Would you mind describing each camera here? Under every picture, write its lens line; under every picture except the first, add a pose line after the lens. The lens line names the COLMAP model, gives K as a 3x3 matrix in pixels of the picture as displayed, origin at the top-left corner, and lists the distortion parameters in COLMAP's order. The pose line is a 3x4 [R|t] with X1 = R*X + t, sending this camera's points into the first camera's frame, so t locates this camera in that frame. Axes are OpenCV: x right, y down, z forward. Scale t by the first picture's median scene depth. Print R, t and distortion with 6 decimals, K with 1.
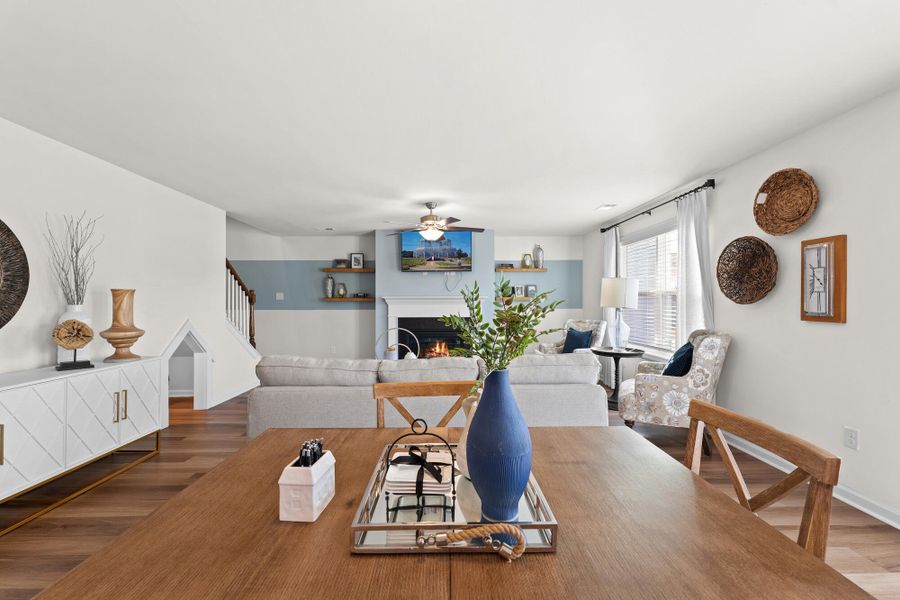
lens RADIAL K [[361.0, 0, 447.6], [0, 361.0, 302.1], [0, 0, 1]] dist [0.000220, -0.000835]
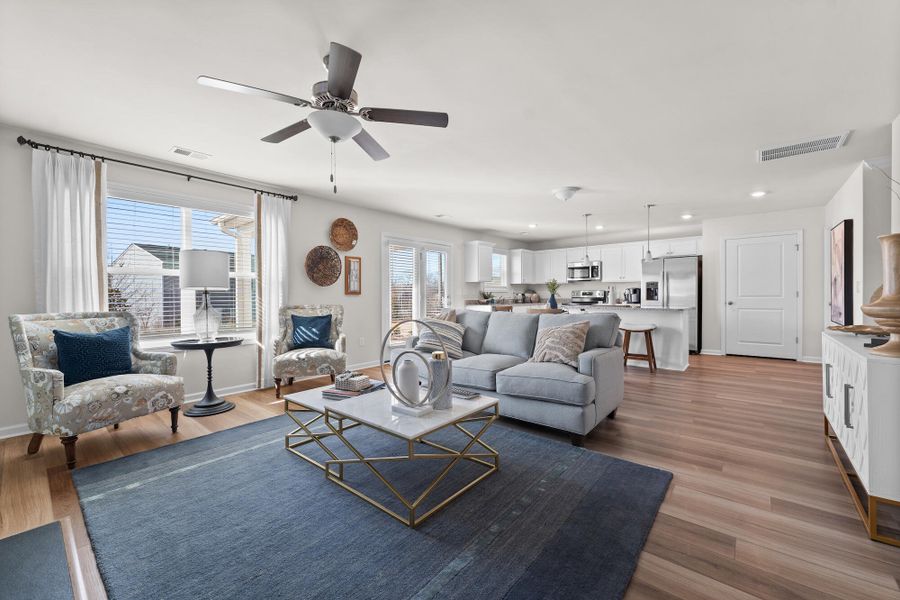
lens RADIAL K [[361.0, 0, 452.2], [0, 361.0, 298.7], [0, 0, 1]] dist [0.000220, -0.000835]
pose [[-0.756835, 0.002343, 0.653601, -0.636334], [0.010048, 0.999917, 0.008051, 0.049485], [-0.653528, 0.012661, -0.756796, 1.686352]]
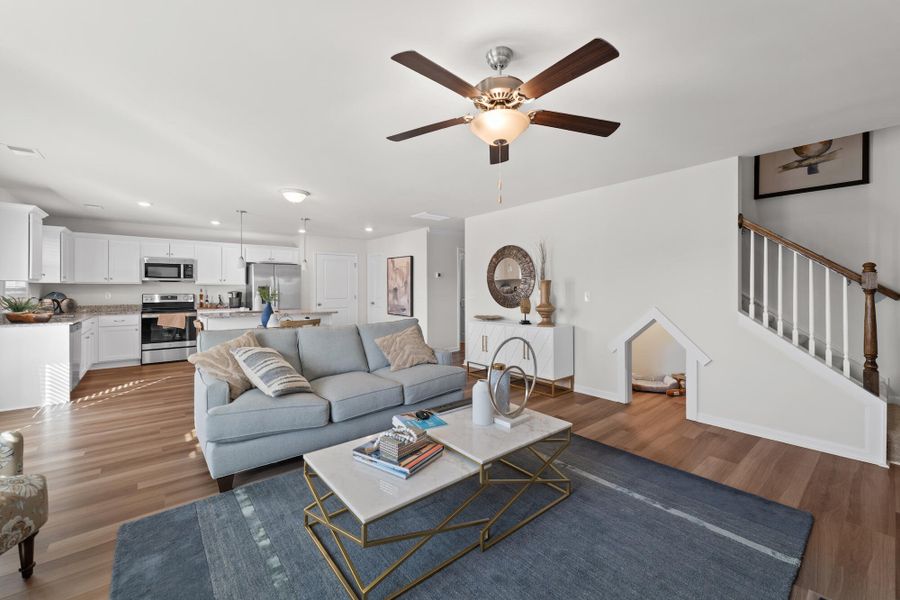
lens RADIAL K [[361.0, 0, 450.0], [0, 361.0, 286.9], [0, 0, 1]] dist [0.000220, -0.000835]
pose [[-0.783198, 0.001110, -0.621771, 0.340755], [0.003909, 0.999987, -0.003139, -0.003925], [0.621760, -0.004889, -0.783193, 1.720638]]
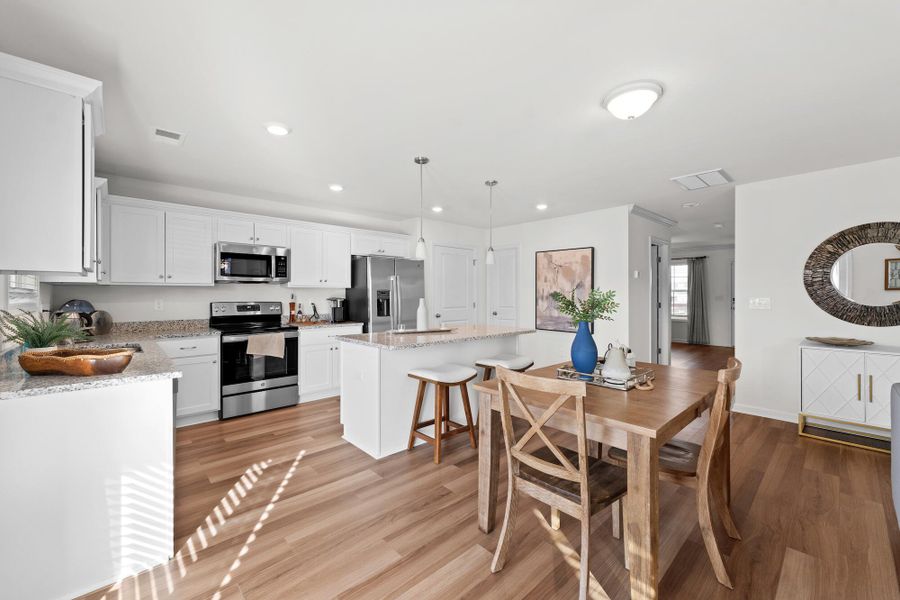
lens RADIAL K [[361.0, 0, 445.6], [0, 361.0, 293.9], [0, 0, 1]] dist [0.000220, -0.000835]
pose [[-0.747204, 0.003150, -0.664588, 0.654881], [0.003389, 0.999994, 0.000930, -0.004810], [0.664586, -0.001557, -0.747210, 0.570528]]
